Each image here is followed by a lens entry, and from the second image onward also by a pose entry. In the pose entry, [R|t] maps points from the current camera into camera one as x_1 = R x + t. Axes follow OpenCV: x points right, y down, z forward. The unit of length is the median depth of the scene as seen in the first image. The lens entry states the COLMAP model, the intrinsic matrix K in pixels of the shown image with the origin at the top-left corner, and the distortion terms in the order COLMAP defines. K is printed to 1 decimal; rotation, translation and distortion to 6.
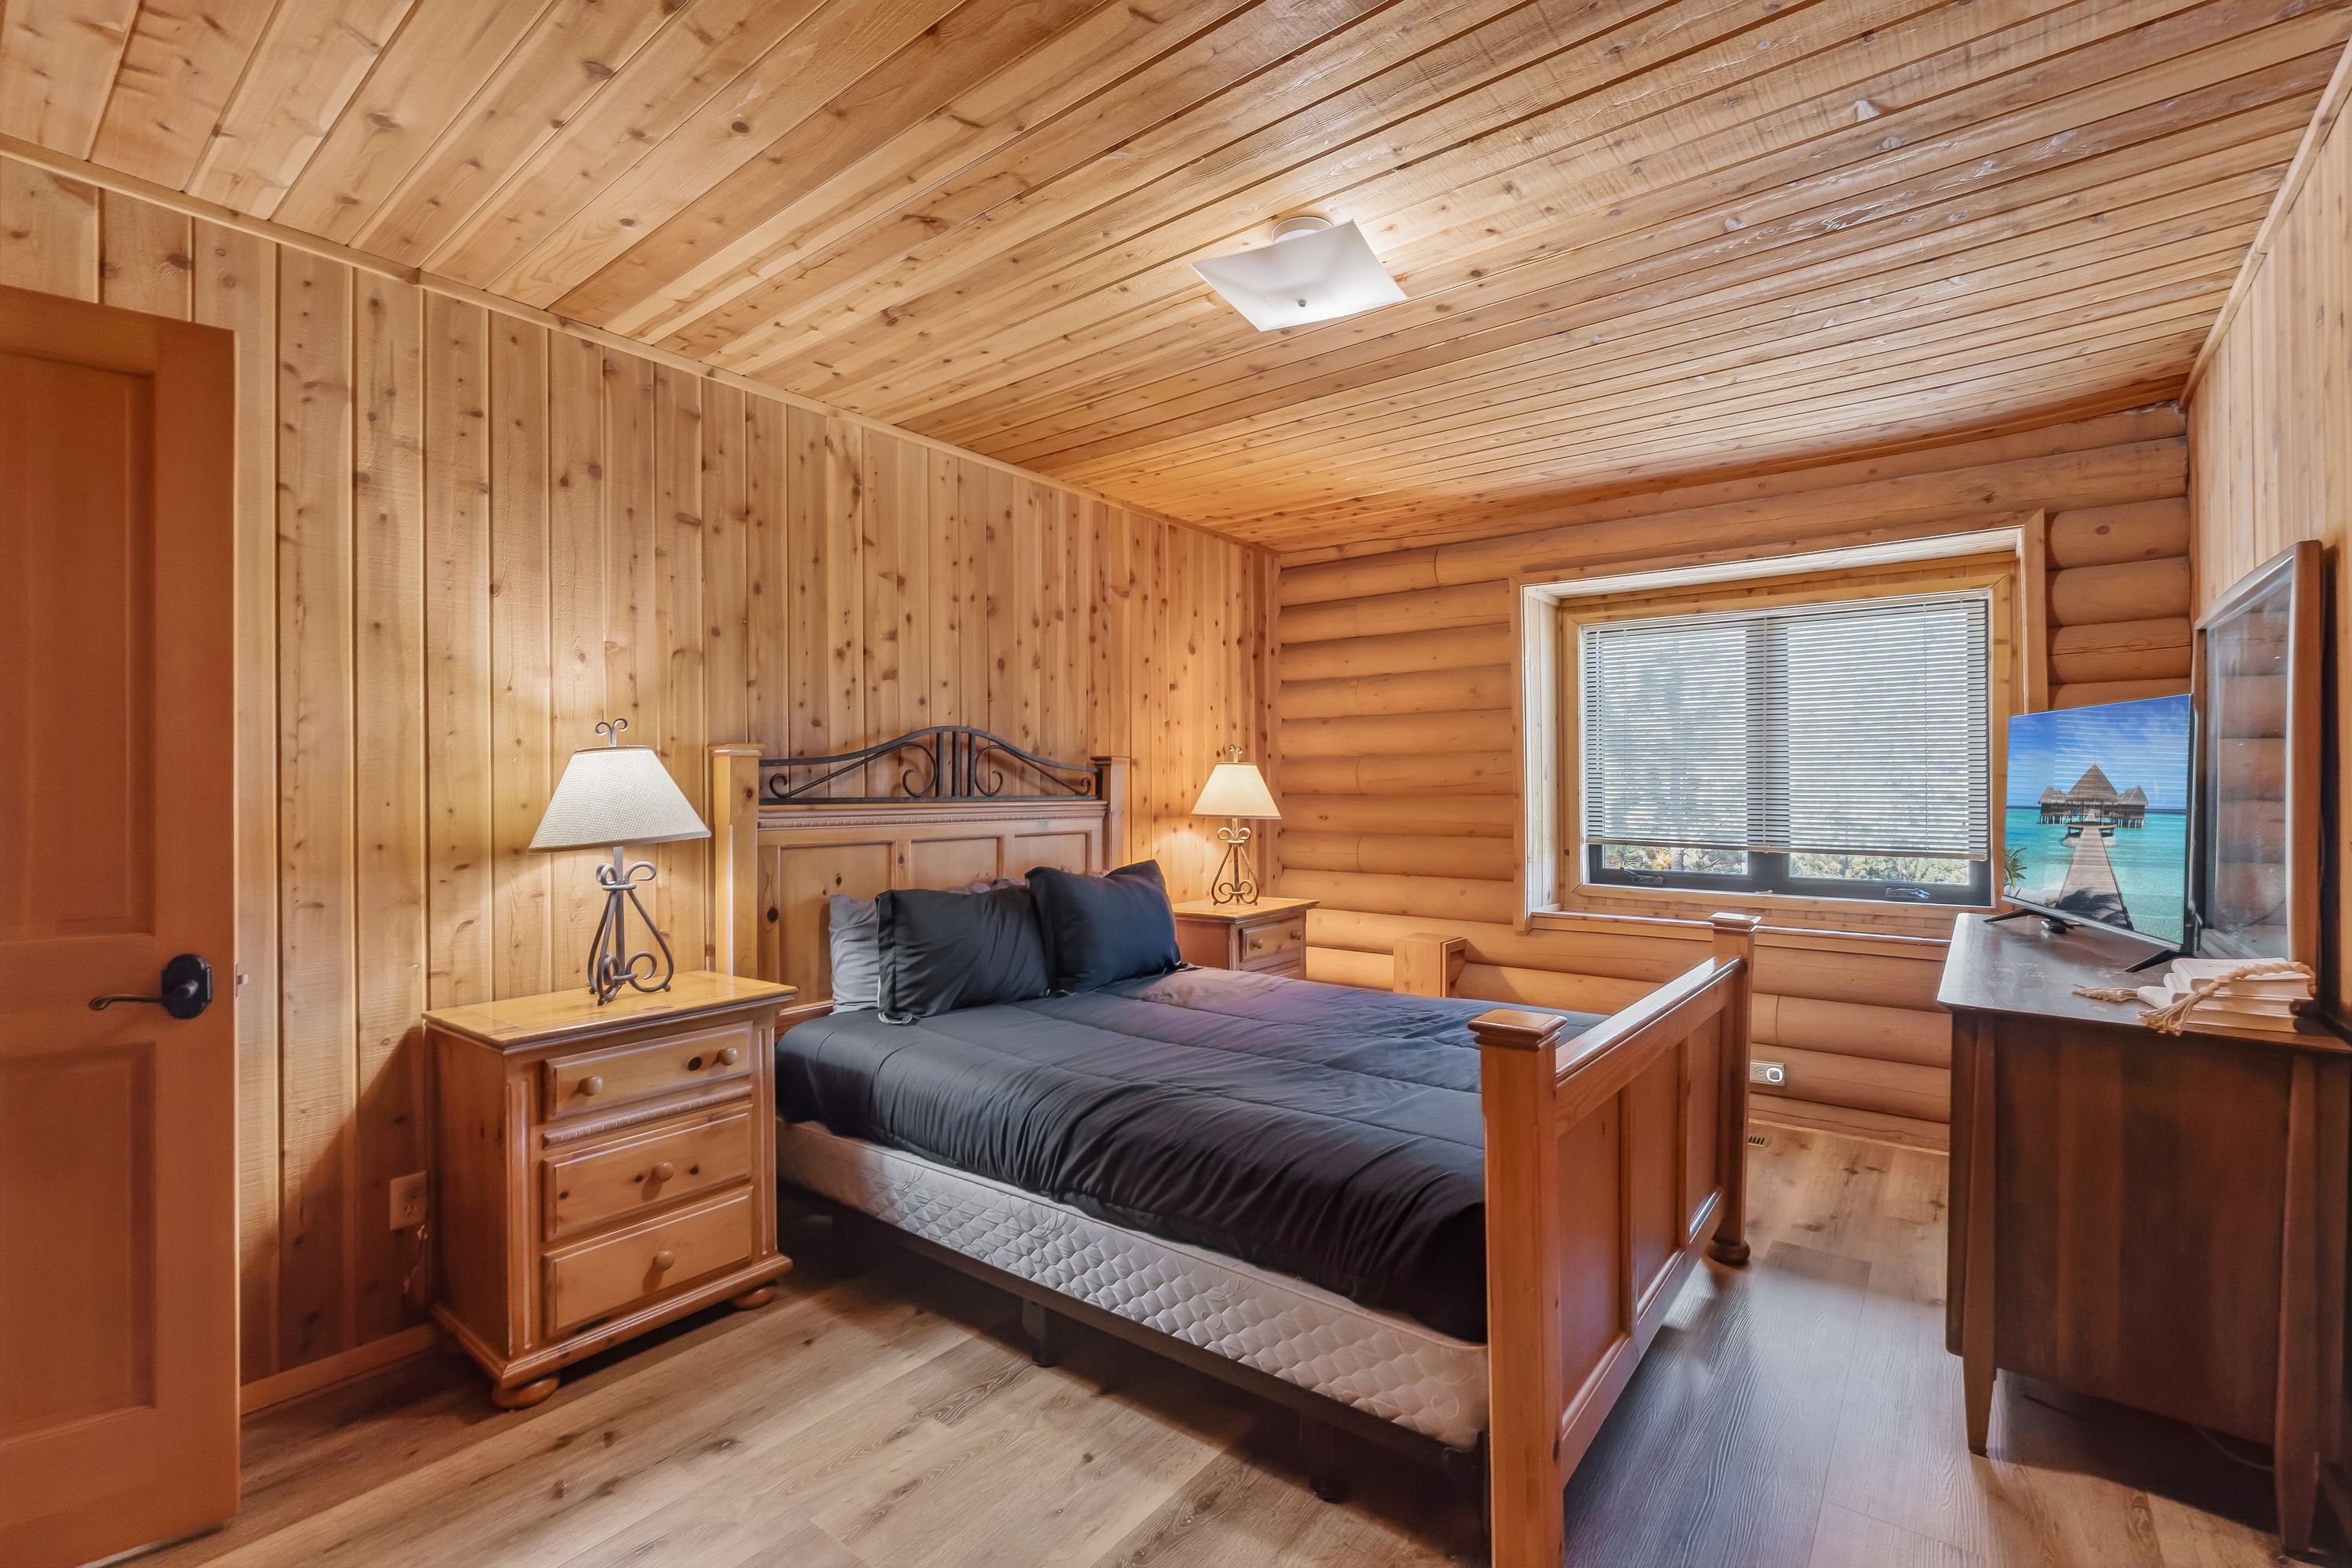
lens RADIAL K [[1036.0, 0, 1176.3], [0, 1036.0, 779.7], [0, 0, 1]] dist [-0.000810, -0.000086]
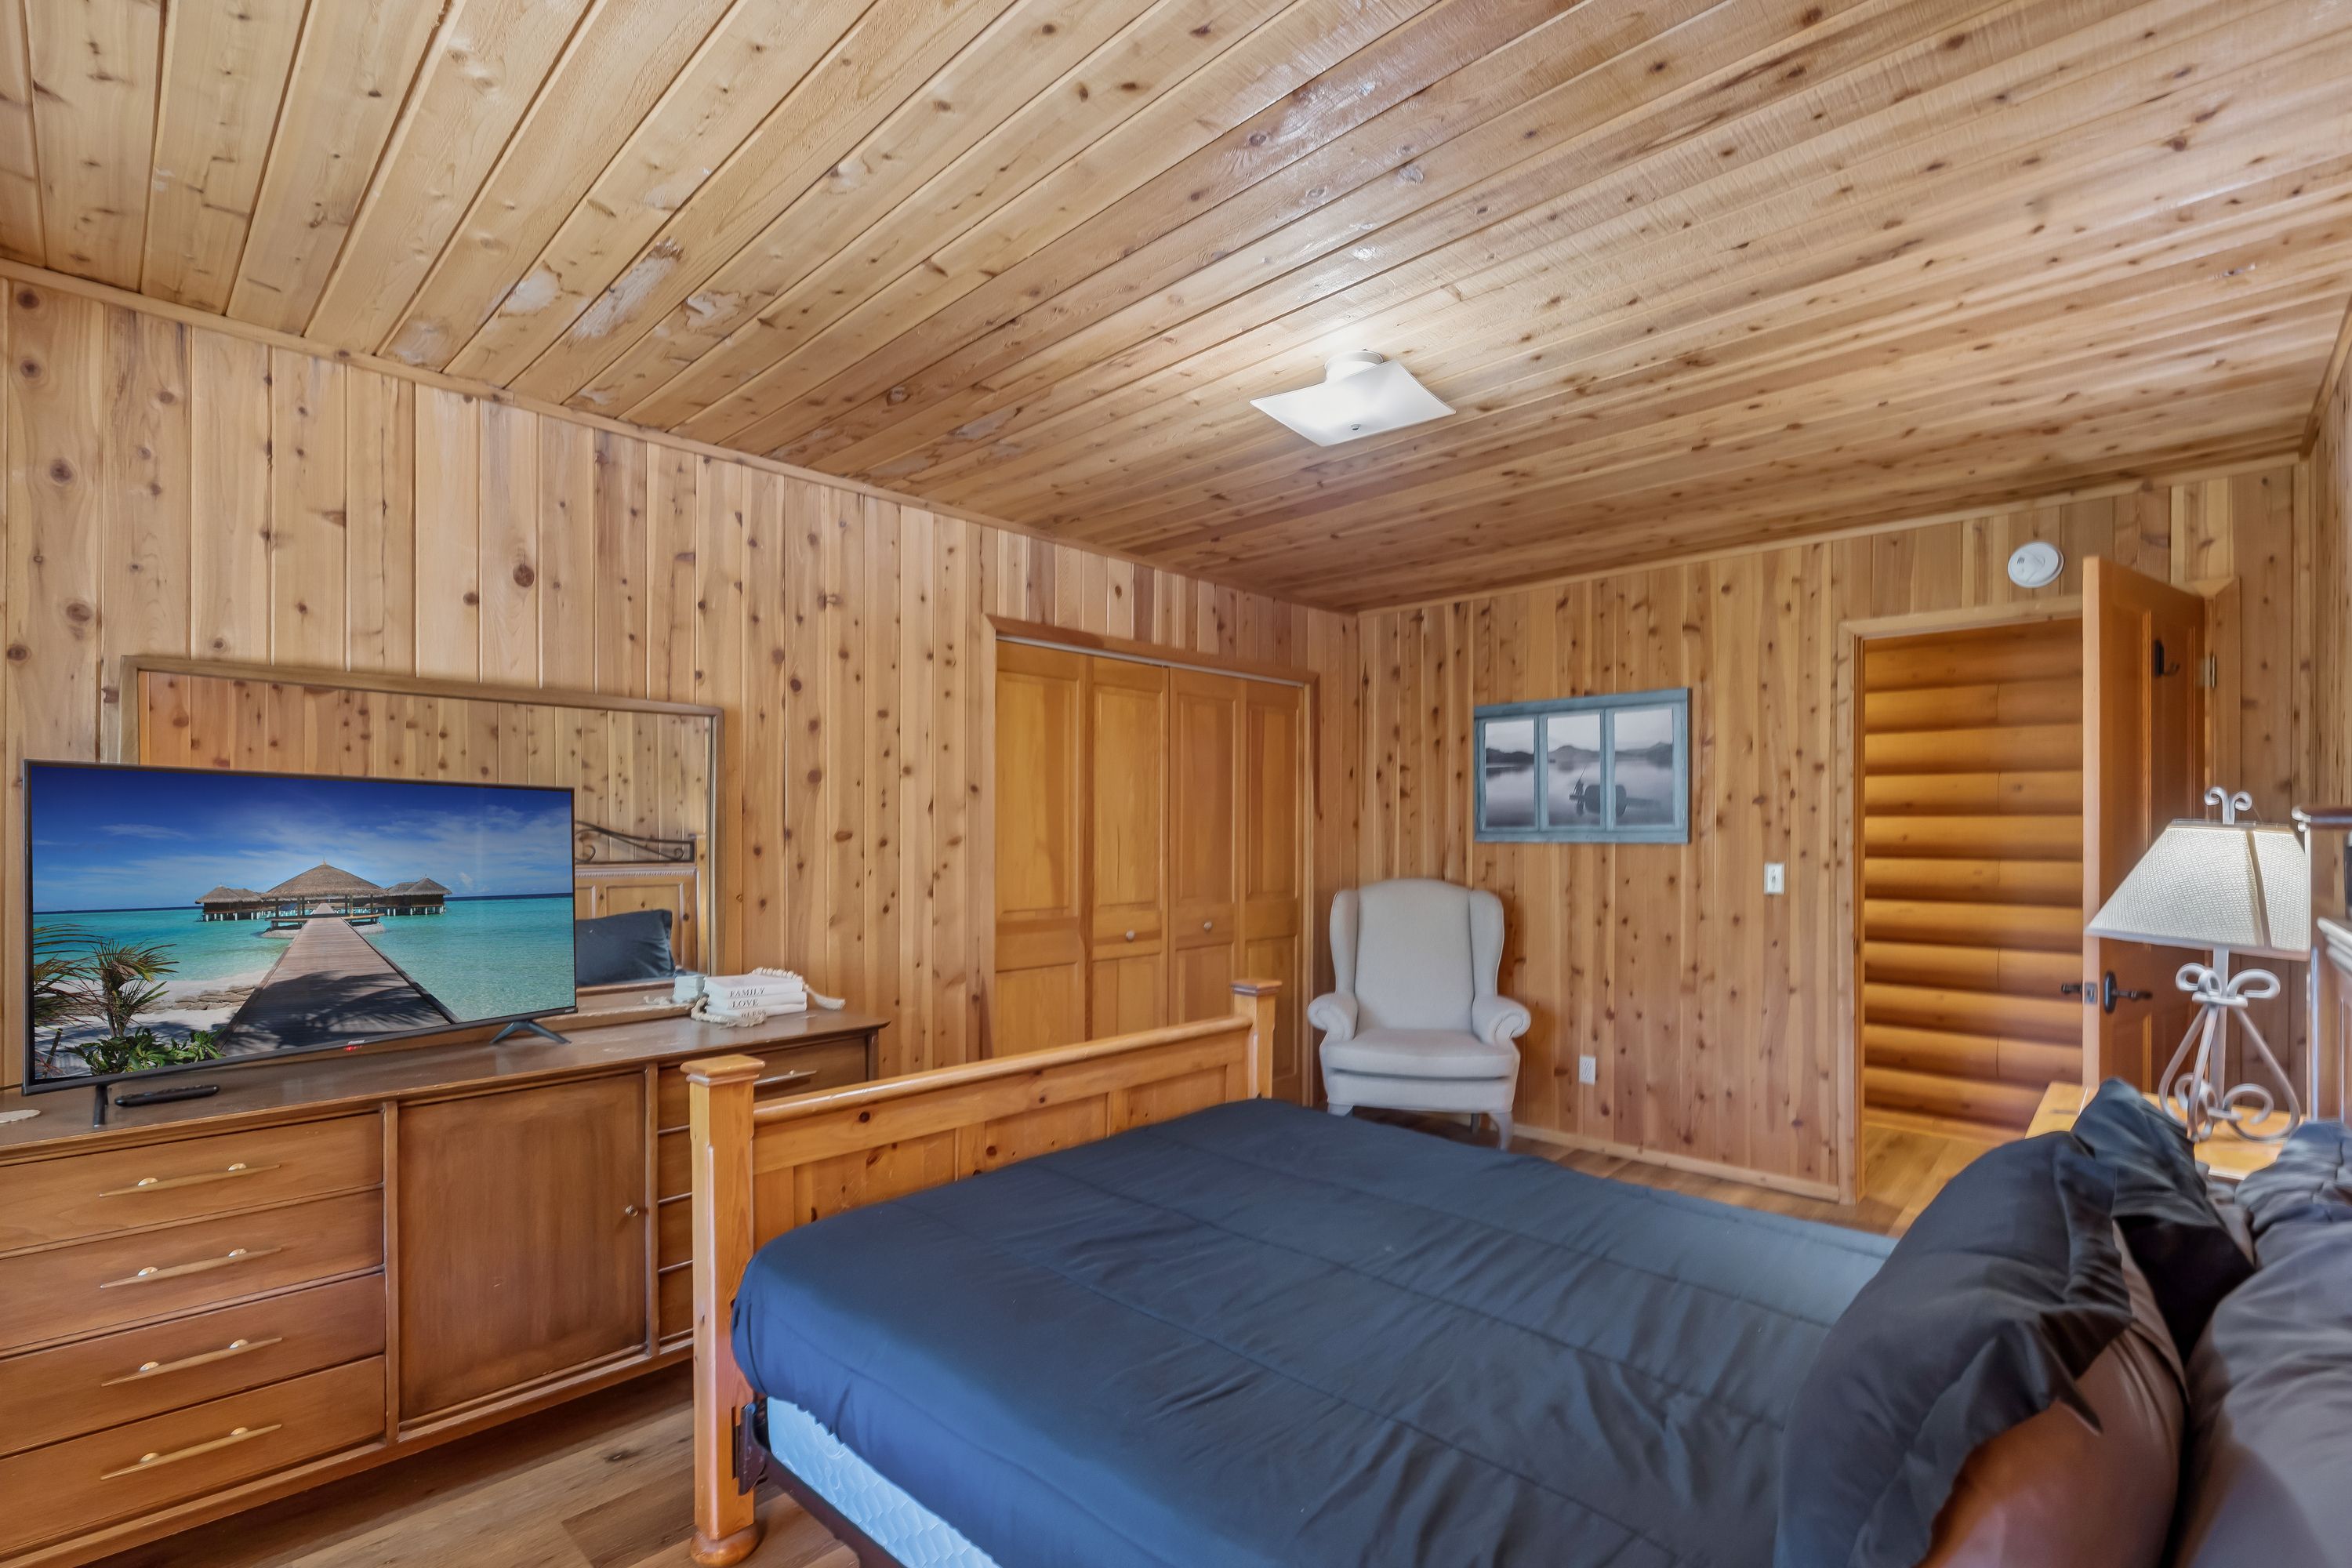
lens RADIAL K [[1052.4, 0, 1178.3], [0, 1052.4, 823.2], [0, 0, 1]] dist [-0.002363, -0.000822]
pose [[-0.994834, 0.005480, 0.101371, 0.143457], [0.003842, 0.999859, -0.016347, -0.015921], [-0.101447, -0.015873, -0.994714, 1.552247]]
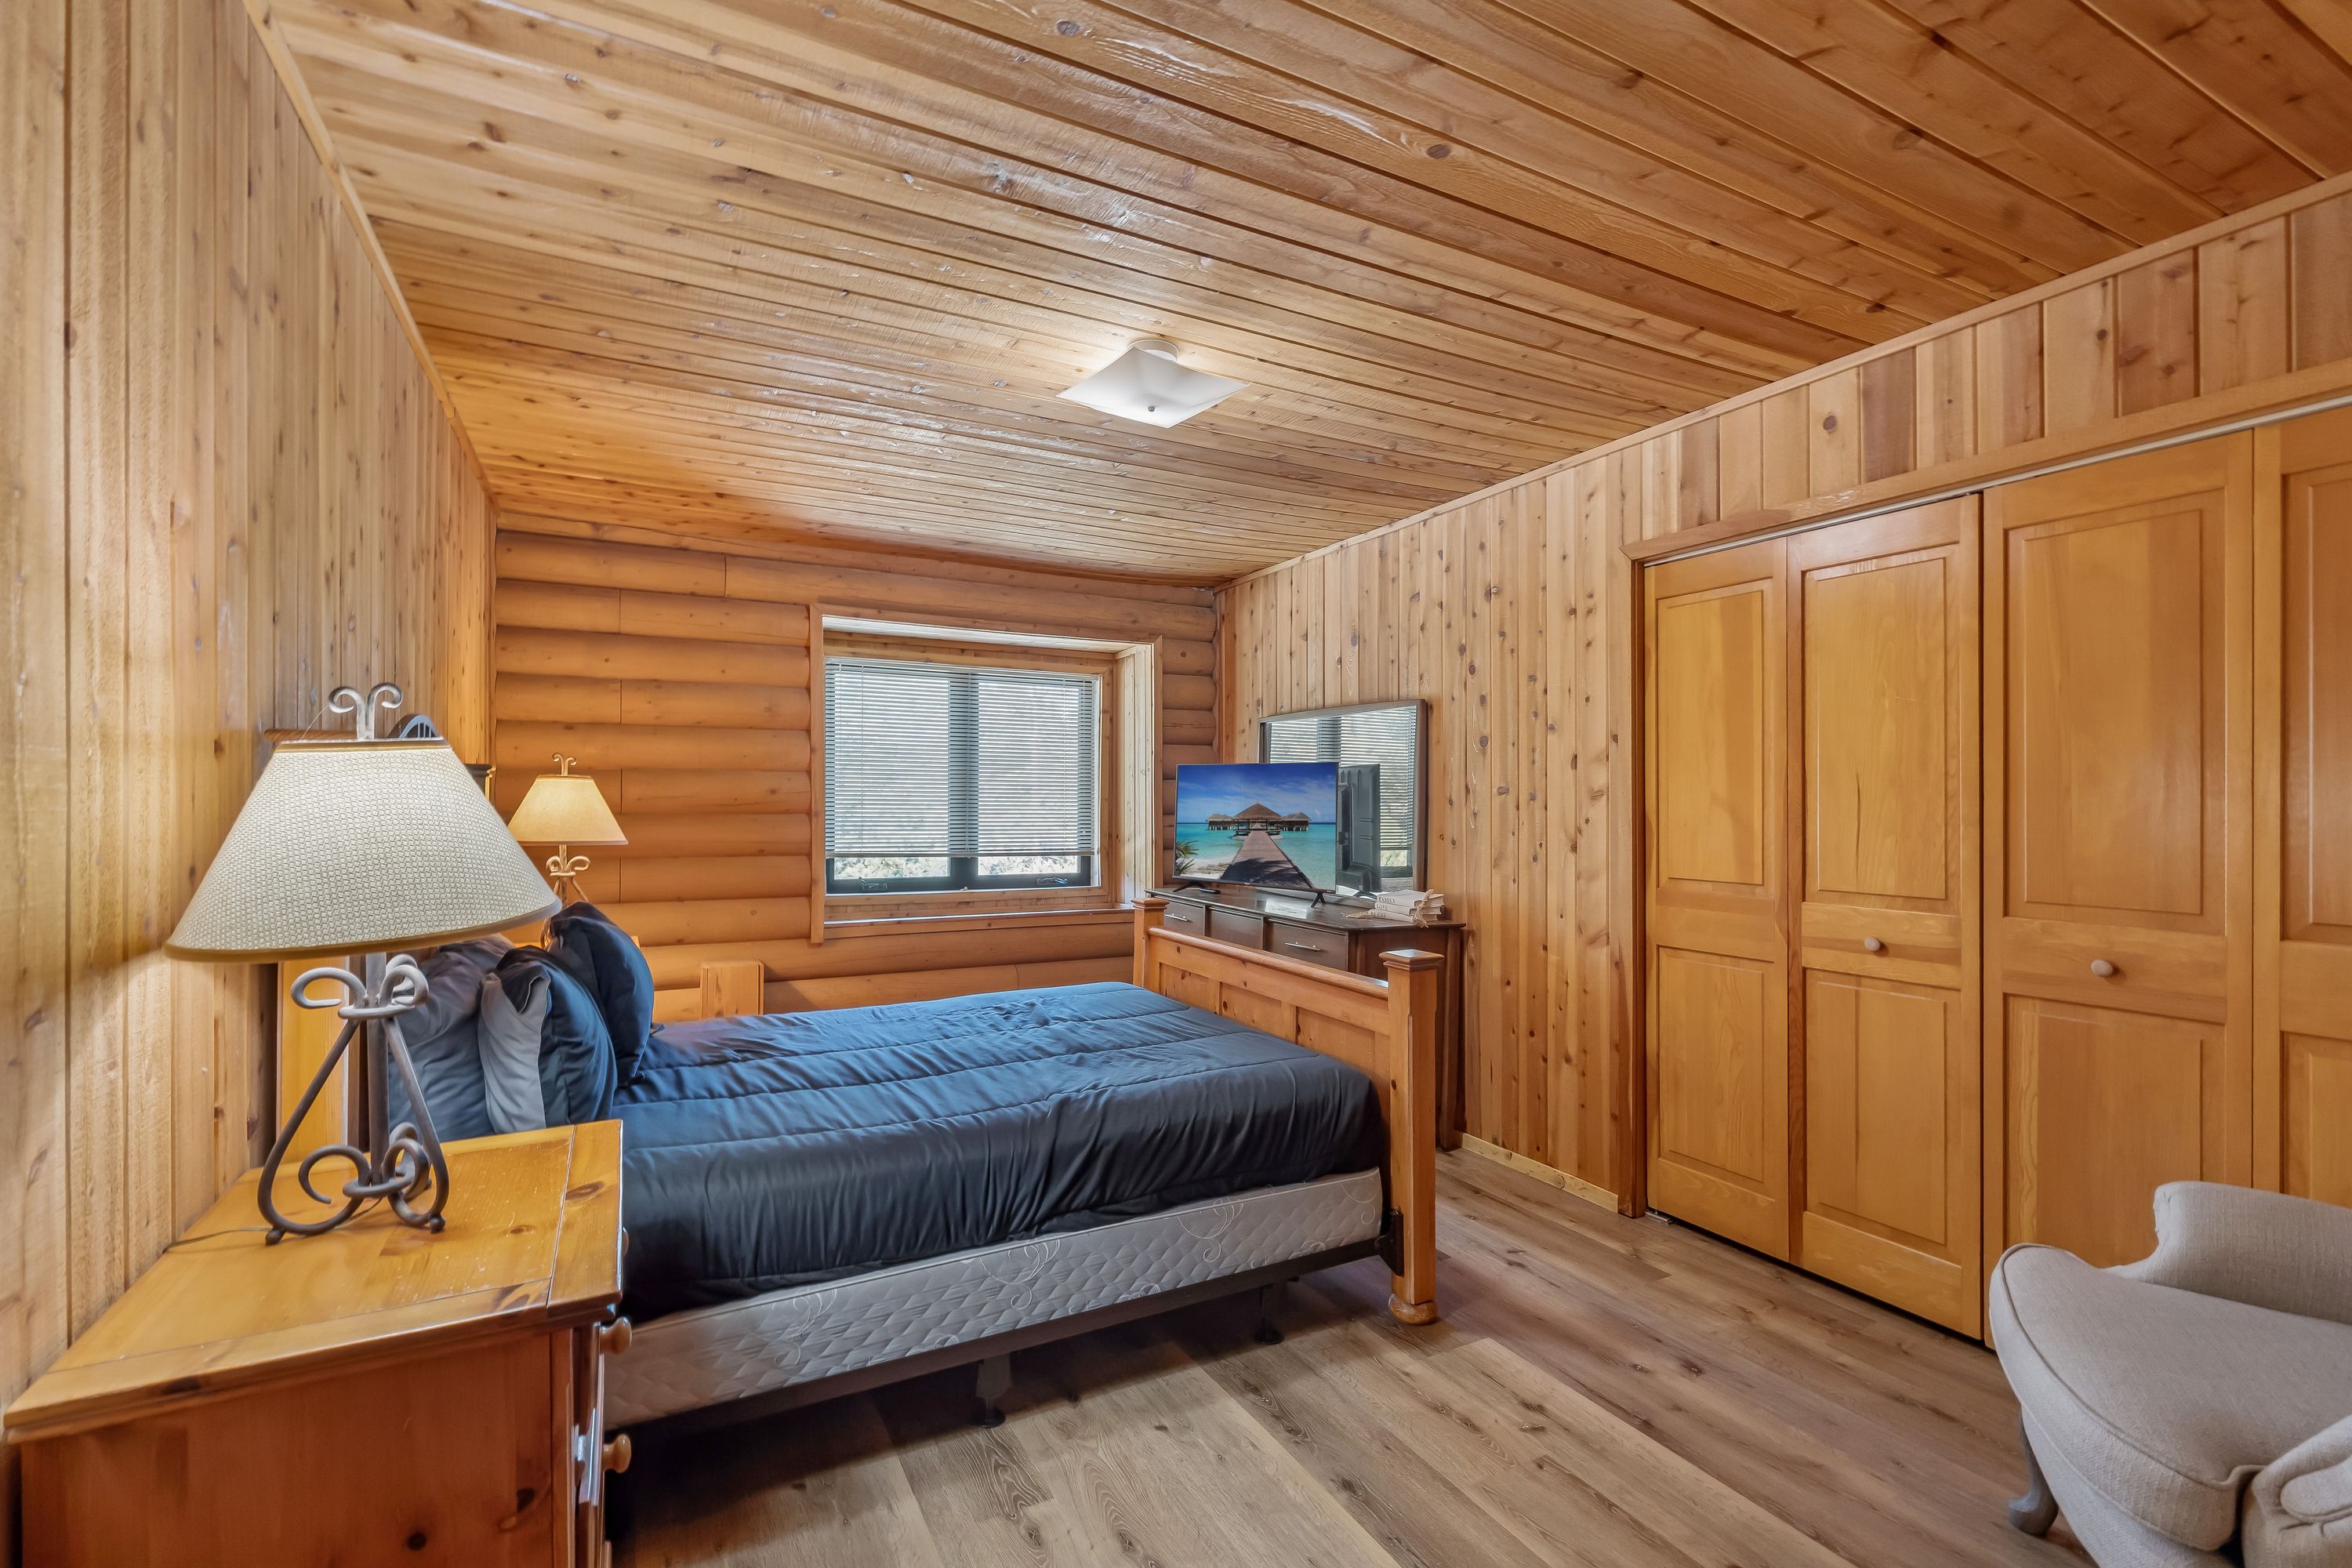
lens RADIAL K [[1030.9, 0, 1172.6], [0, 1030.9, 792.4], [0, 0, 1]] dist [-0.003455, 0.000286]
pose [[0.411651, 0.012064, 0.911262, -0.694928], [-0.012588, 0.999892, -0.007551, -0.004833], [-0.911255, -0.008362, 0.411759, 0.352881]]
